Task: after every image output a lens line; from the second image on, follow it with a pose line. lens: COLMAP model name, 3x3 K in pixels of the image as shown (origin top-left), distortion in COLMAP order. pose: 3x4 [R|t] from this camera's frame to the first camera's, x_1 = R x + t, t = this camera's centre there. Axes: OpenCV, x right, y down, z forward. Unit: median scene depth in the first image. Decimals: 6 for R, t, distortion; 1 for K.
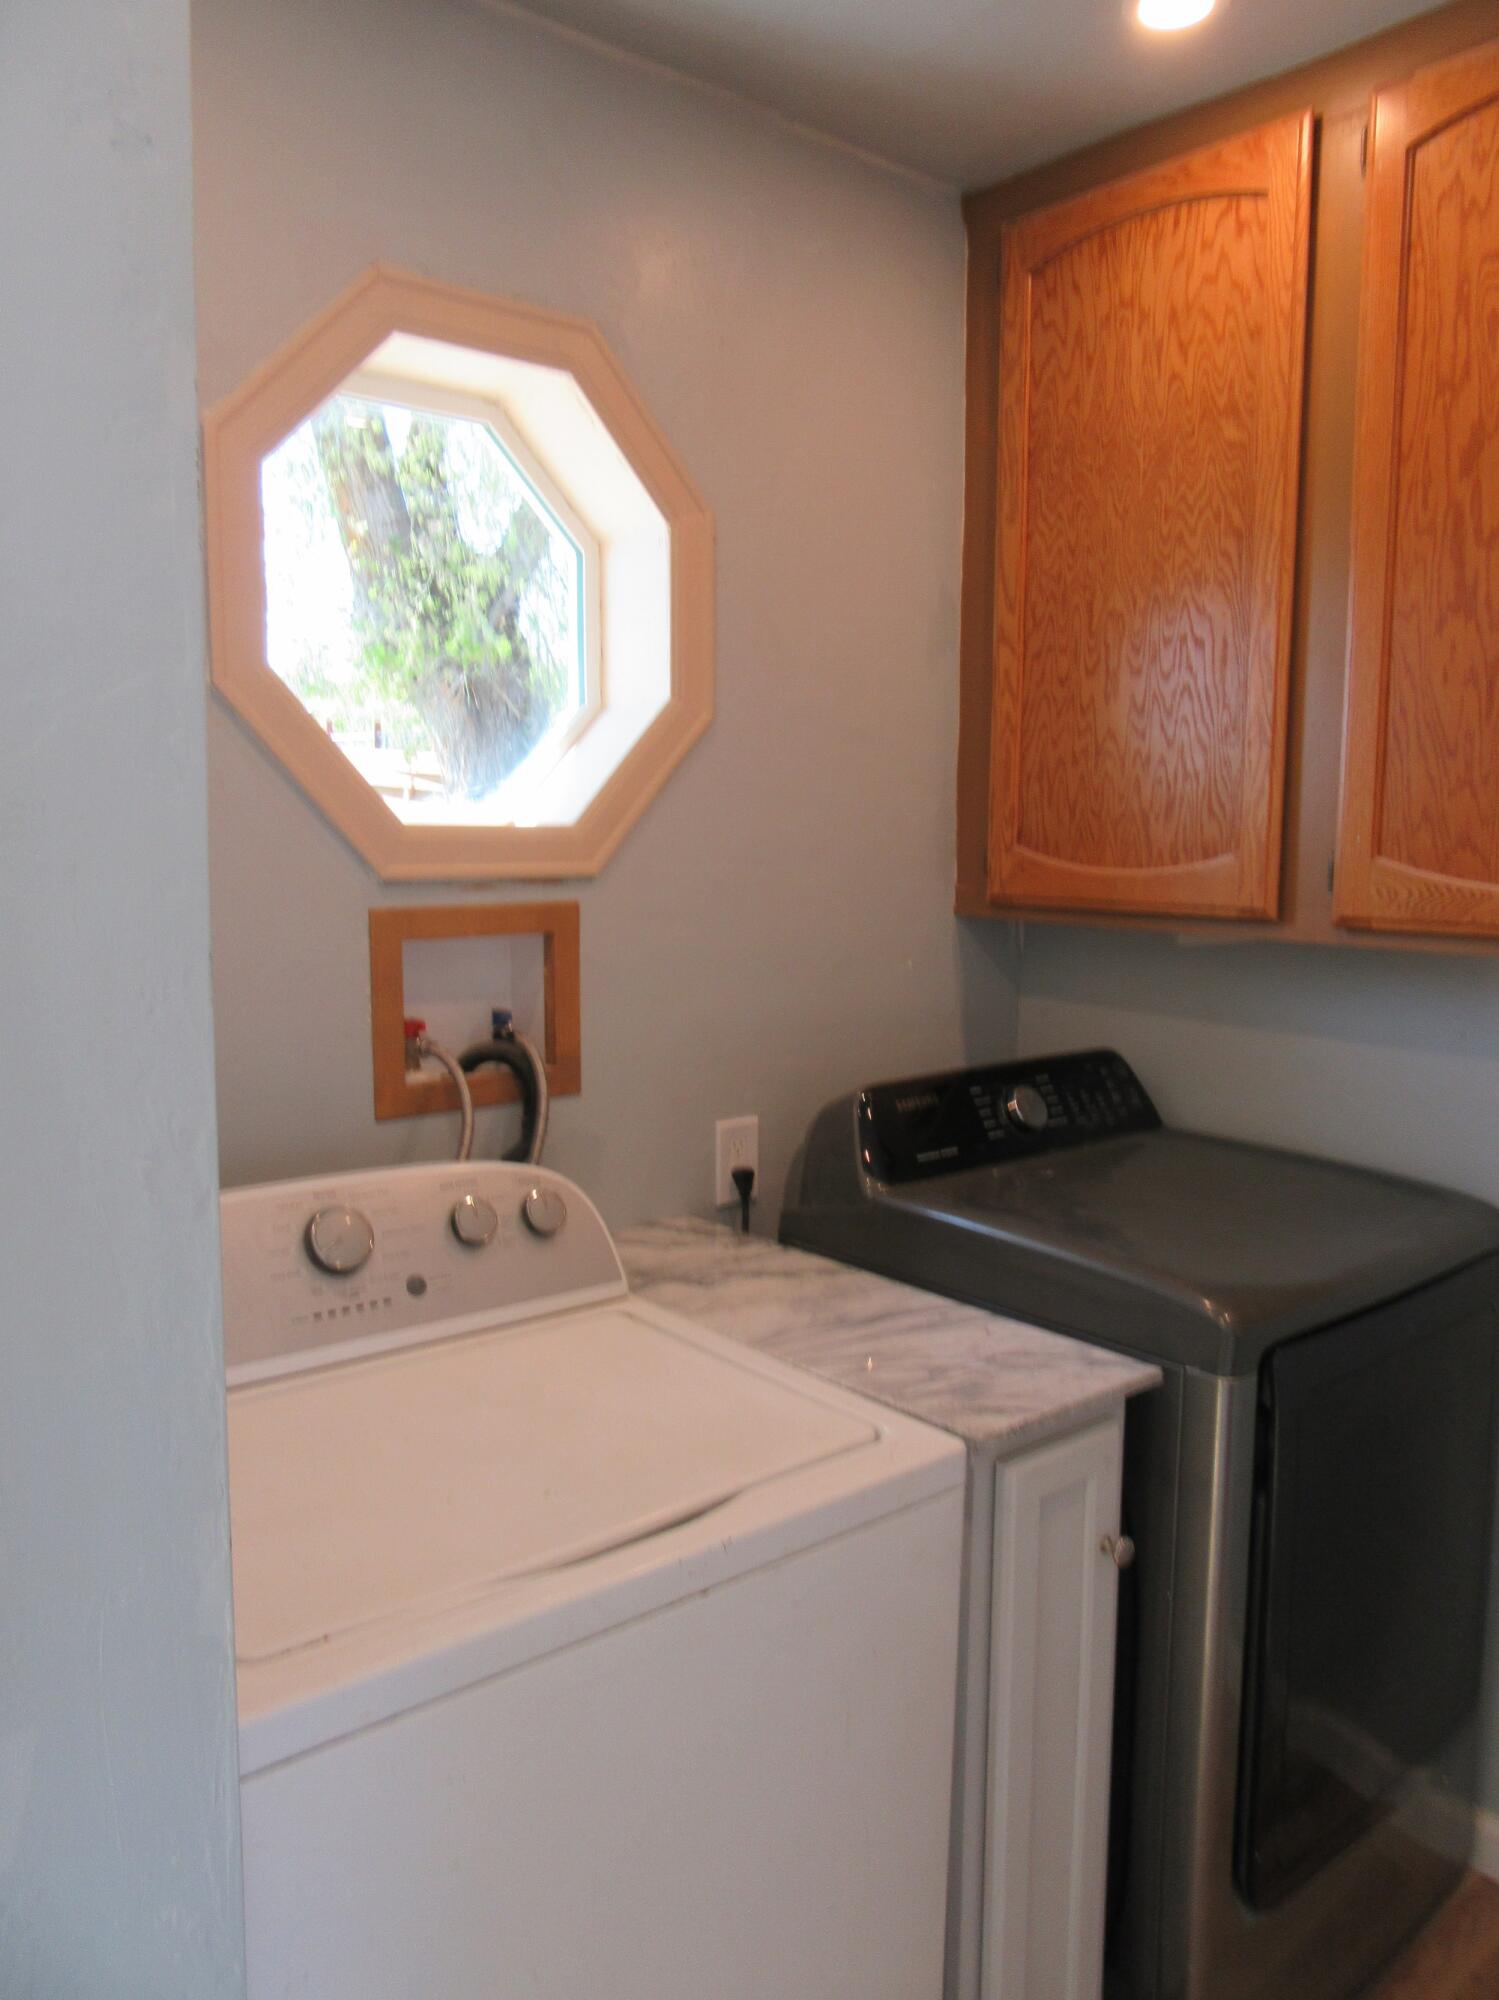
lens RADIAL K [[1469.9, 0, 751.4], [0, 1469.9, 999.0], [0, 0, 1]] dist [-0.026507, 0.018394]
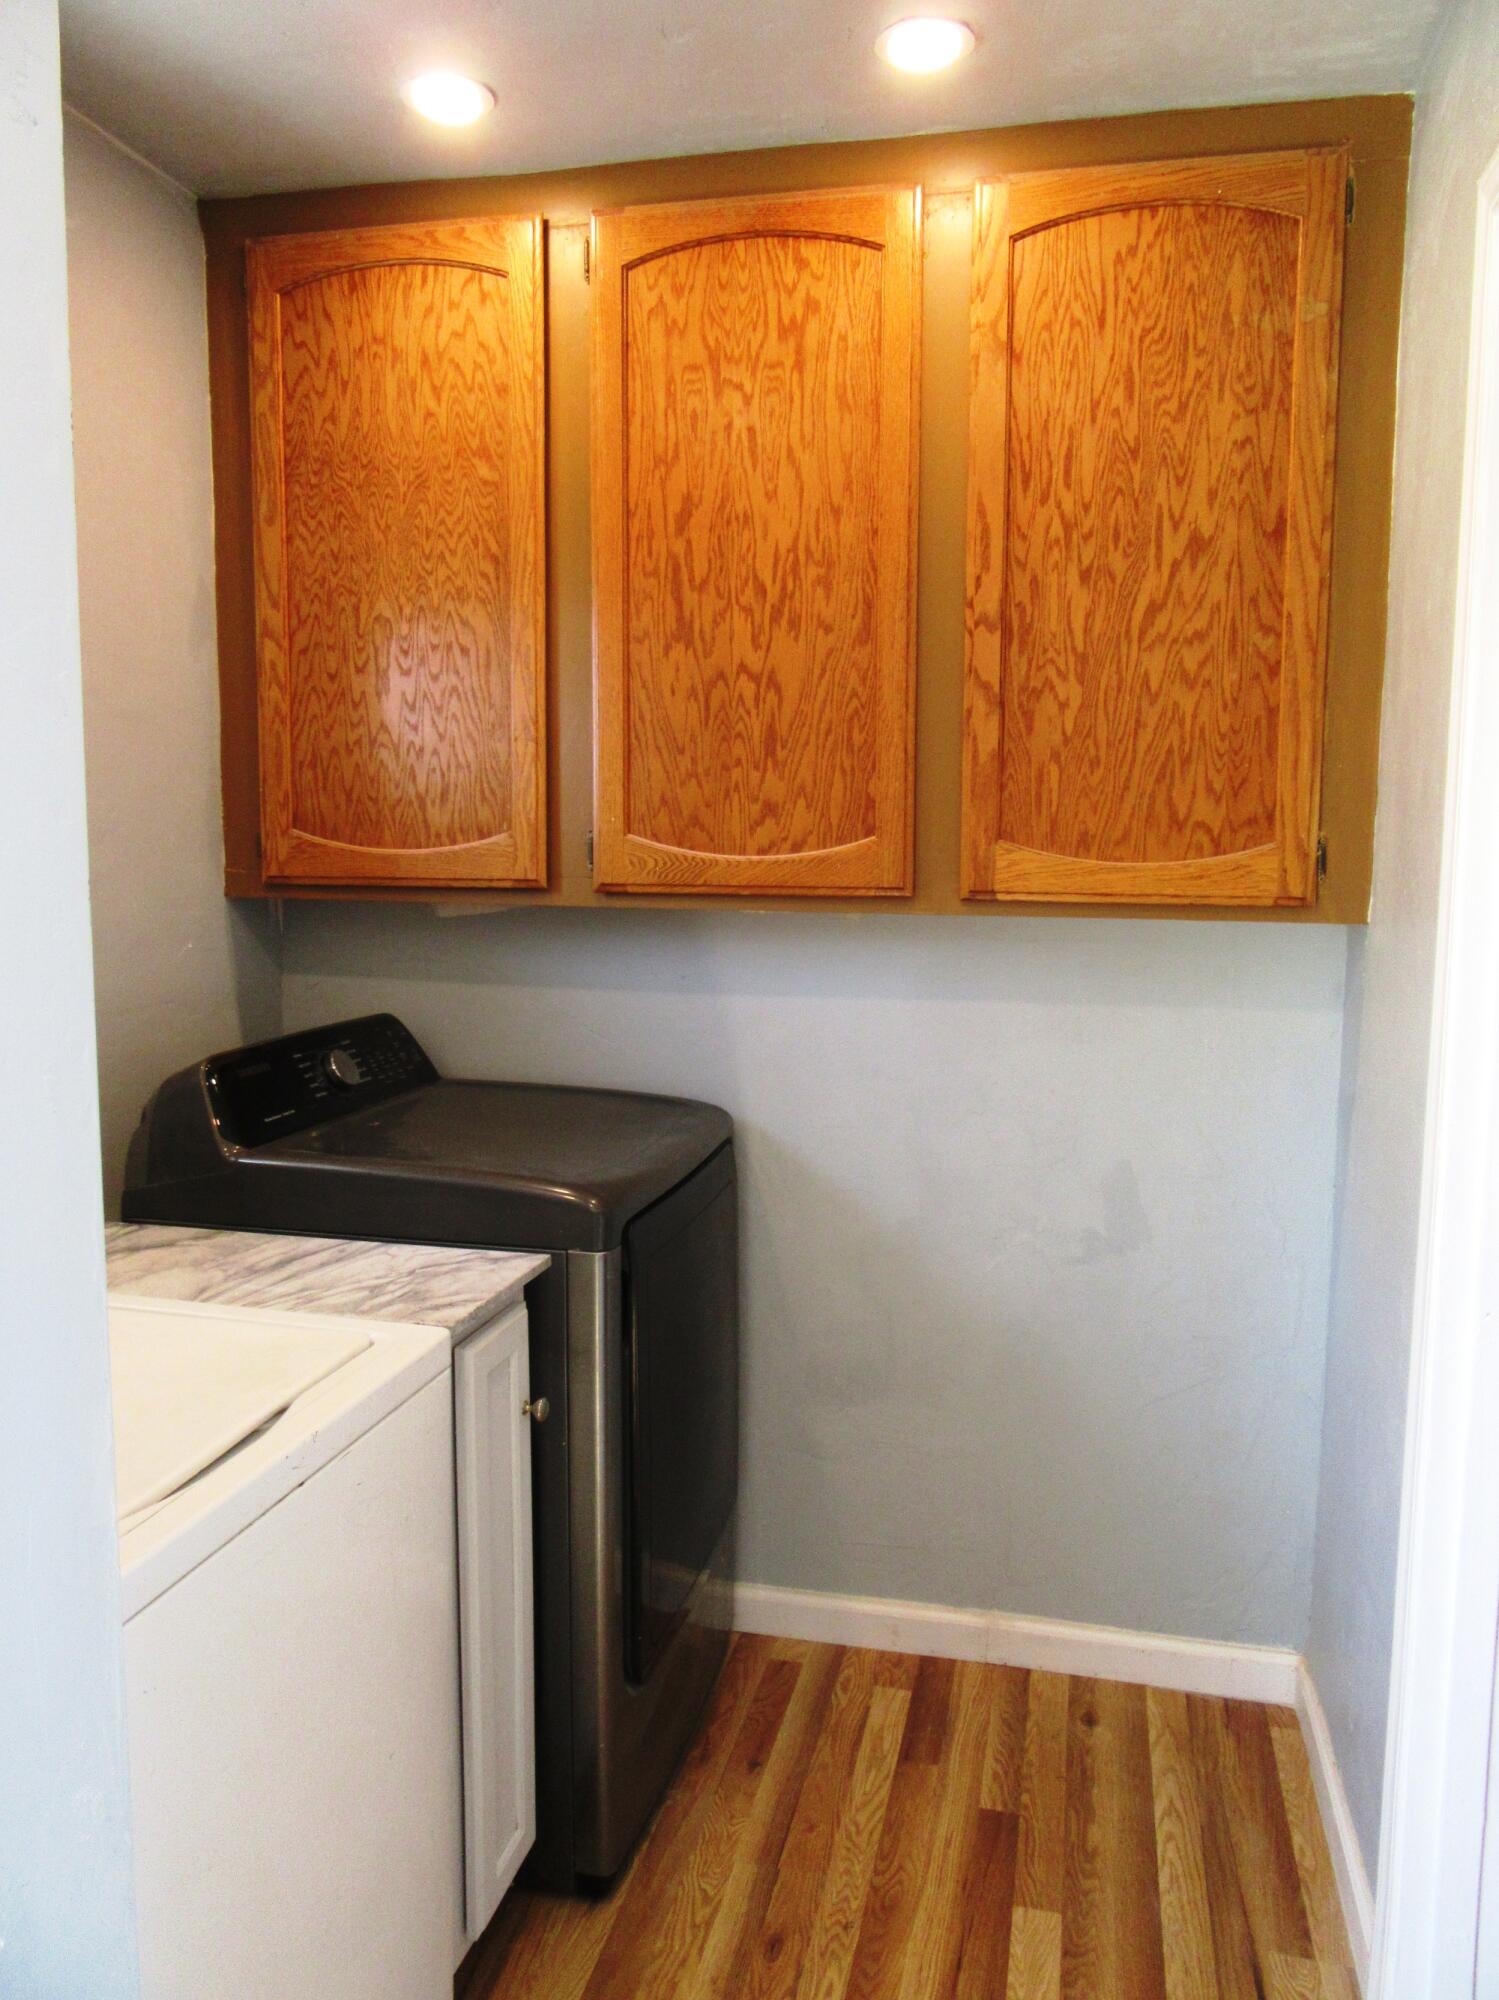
lens RADIAL K [[1469.9, 0, 745.6], [0, 1469.9, 997.8], [0, 0, 1]] dist [-0.026507, 0.018394]
pose [[0.810484, -0.067194, 0.581895, -0.210272], [0.067427, 0.997497, 0.021271, 0.020041], [-0.581868, 0.021996, 0.812986, -0.060802]]
